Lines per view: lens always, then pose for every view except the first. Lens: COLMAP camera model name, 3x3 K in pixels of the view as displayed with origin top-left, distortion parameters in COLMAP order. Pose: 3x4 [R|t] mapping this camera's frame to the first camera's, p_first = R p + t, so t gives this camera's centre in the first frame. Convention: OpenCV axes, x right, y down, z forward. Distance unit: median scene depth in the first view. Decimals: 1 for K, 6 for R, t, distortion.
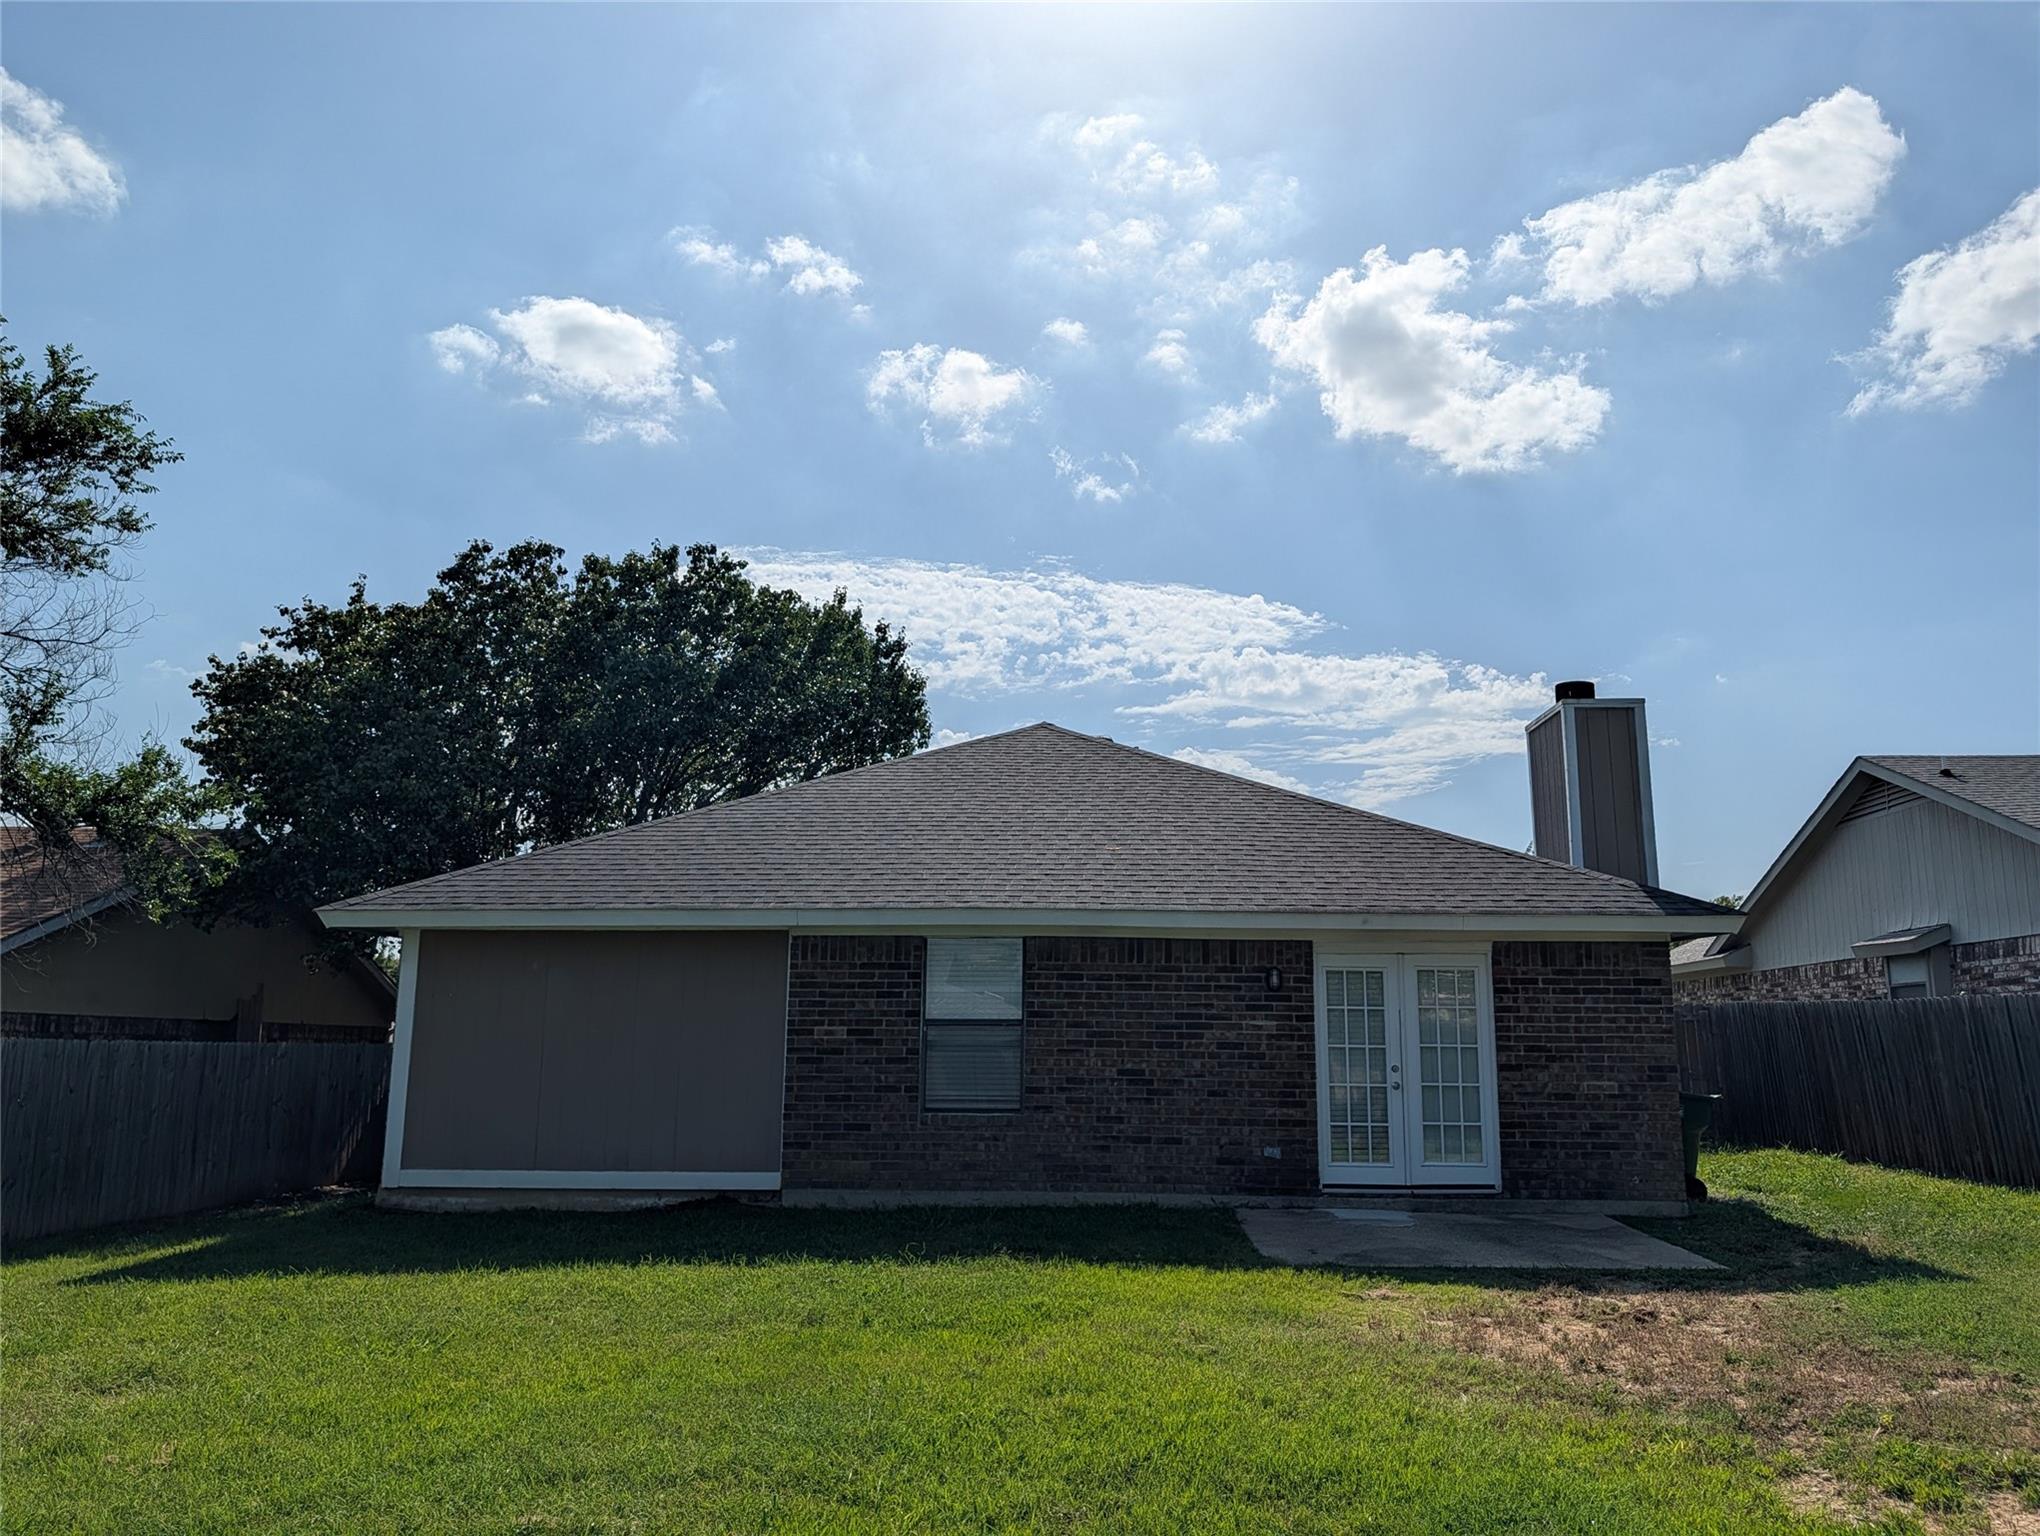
lens RADIAL K [[1447.1, 0, 1020.0], [0, 1447.1, 768.0], [0, 0, 1]] dist [0.043777, -0.067457]
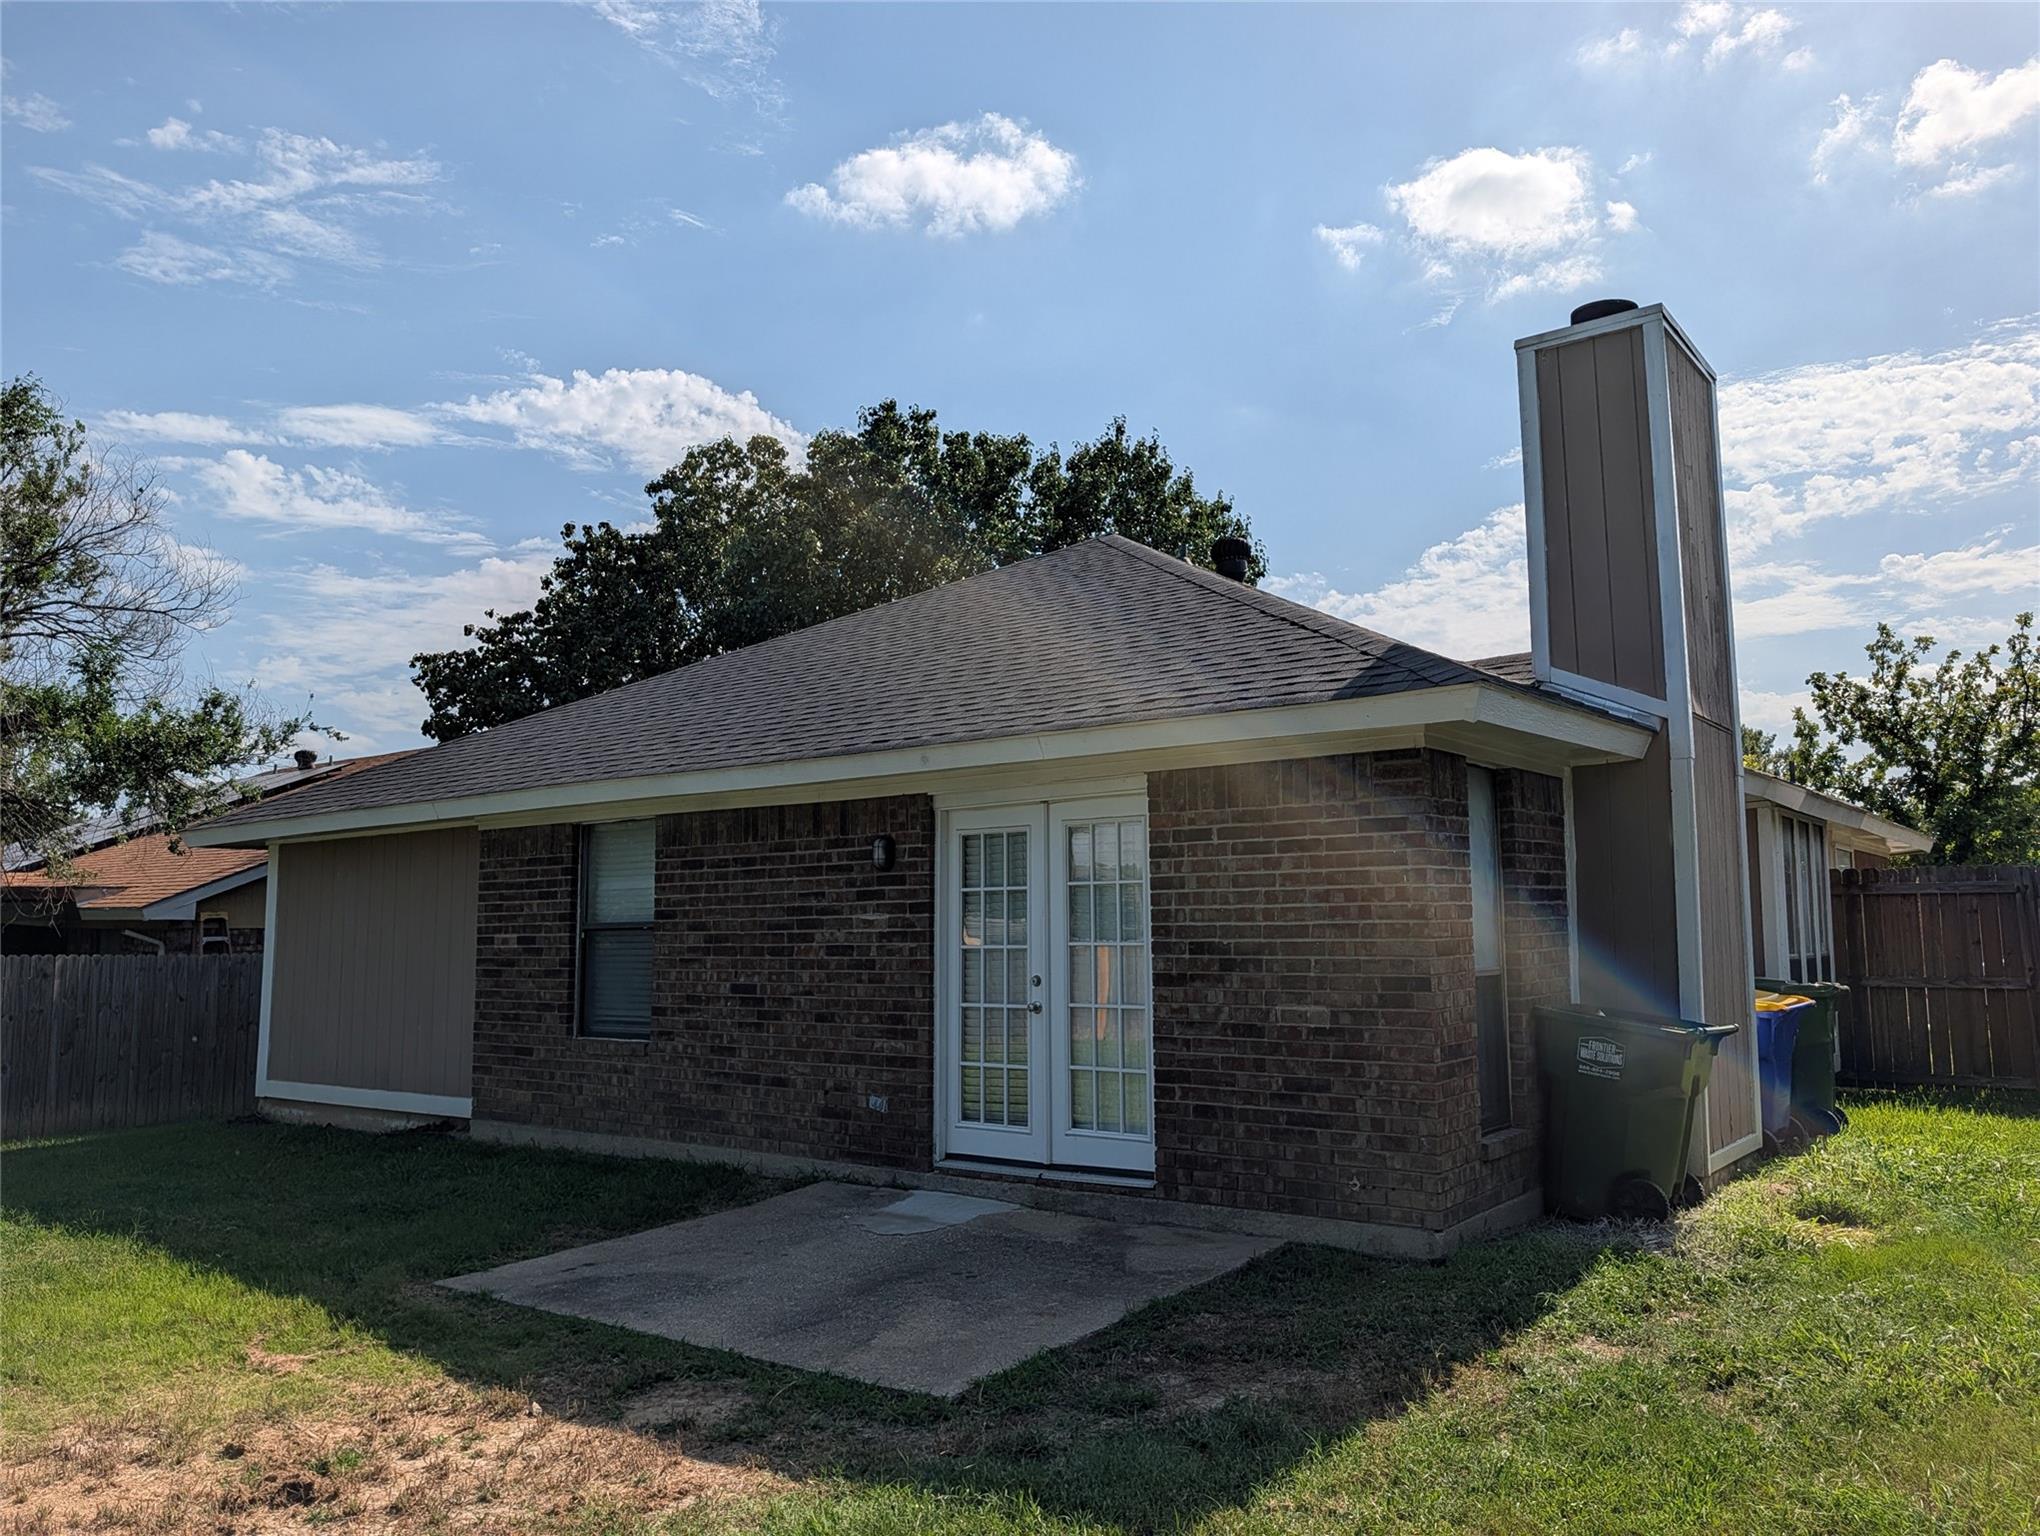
lens RADIAL K [[1447.1, 0, 1020.0], [0, 1447.1, 768.0], [0, 0, 1]] dist [0.043777, -0.067457]
pose [[0.821832, -0.083449, -0.563586, 0.621683], [0.126840, 0.991187, 0.038198, 0.088872], [0.555432, -0.102877, 0.825174, 0.483086]]
